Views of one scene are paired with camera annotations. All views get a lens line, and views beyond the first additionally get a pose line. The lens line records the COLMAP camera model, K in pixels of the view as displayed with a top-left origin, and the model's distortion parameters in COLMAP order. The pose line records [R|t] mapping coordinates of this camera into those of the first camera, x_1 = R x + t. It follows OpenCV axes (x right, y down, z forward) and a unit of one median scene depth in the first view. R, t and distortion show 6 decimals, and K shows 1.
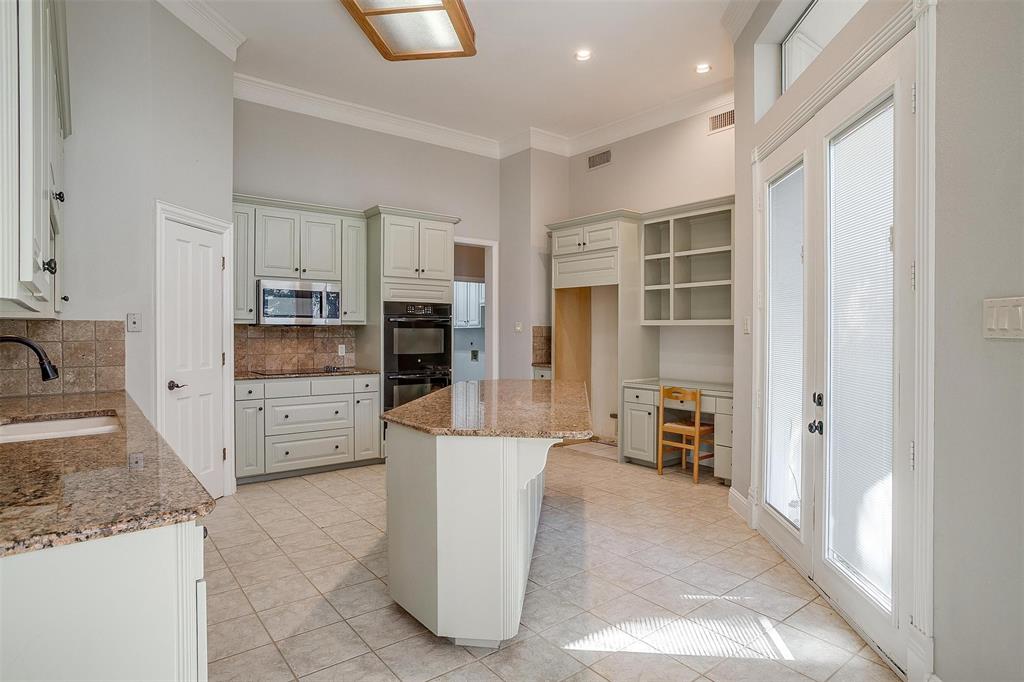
lens RADIAL K [[565.6, 0, 511.9], [0, 565.6, 338.0], [0, 0, 1]] dist [-0.038479, 0.000570]
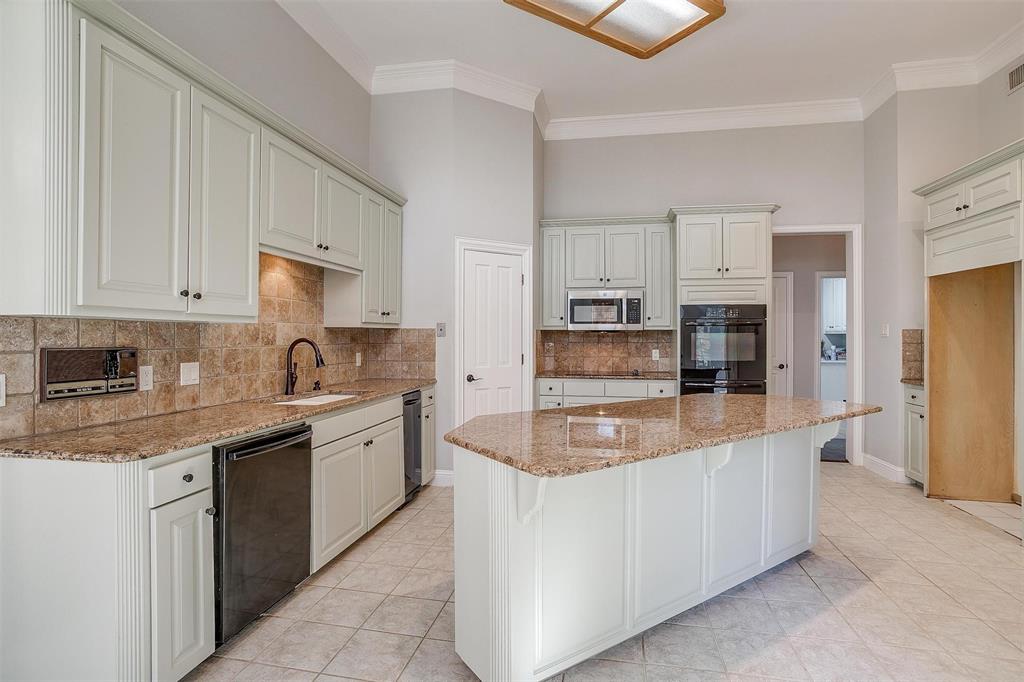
lens RADIAL K [[512.6, 0, 510.7], [0, 512.6, 337.8], [0, 0, 1]] dist [-0.062742, 0.034774]
pose [[0.647499, 0.000604, -0.762066, 0.246569], [-0.009208, 0.999933, -0.007031, -0.000557], [0.762011, 0.011569, 0.647461, 0.213834]]
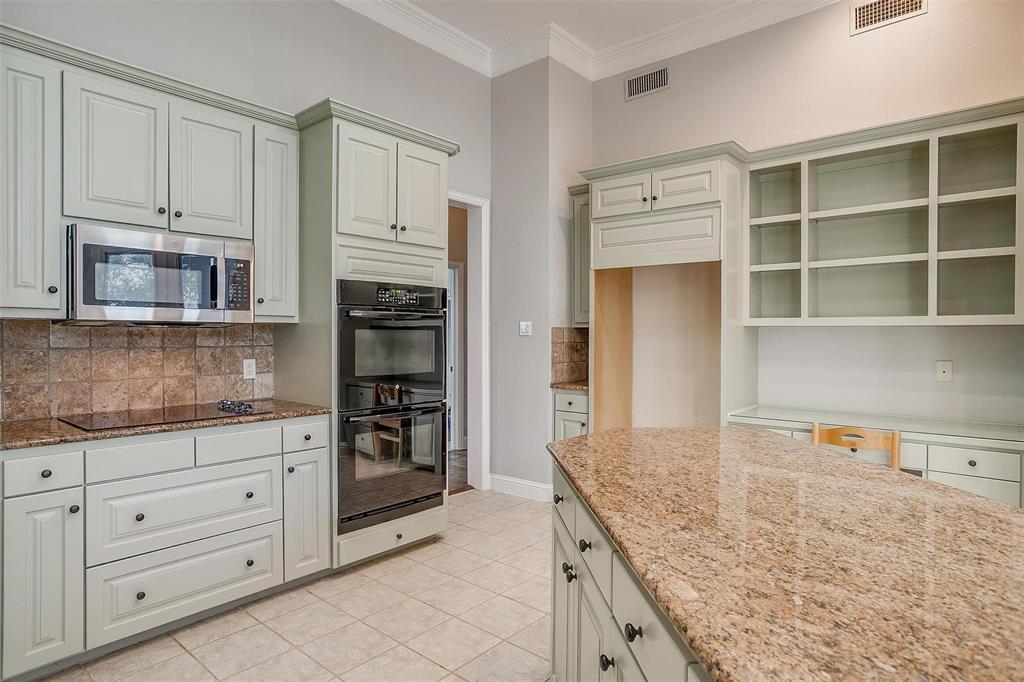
lens RADIAL K [[577.4, 0, 512.0], [0, 577.4, 341.0], [0, 0, 1]] dist [-0.049593, 0.041201]
pose [[0.980336, -0.002245, 0.197321, -0.169669], [0.002674, 0.999995, -0.001909, -0.004586], [-0.197316, 0.002400, 0.980337, 0.422462]]
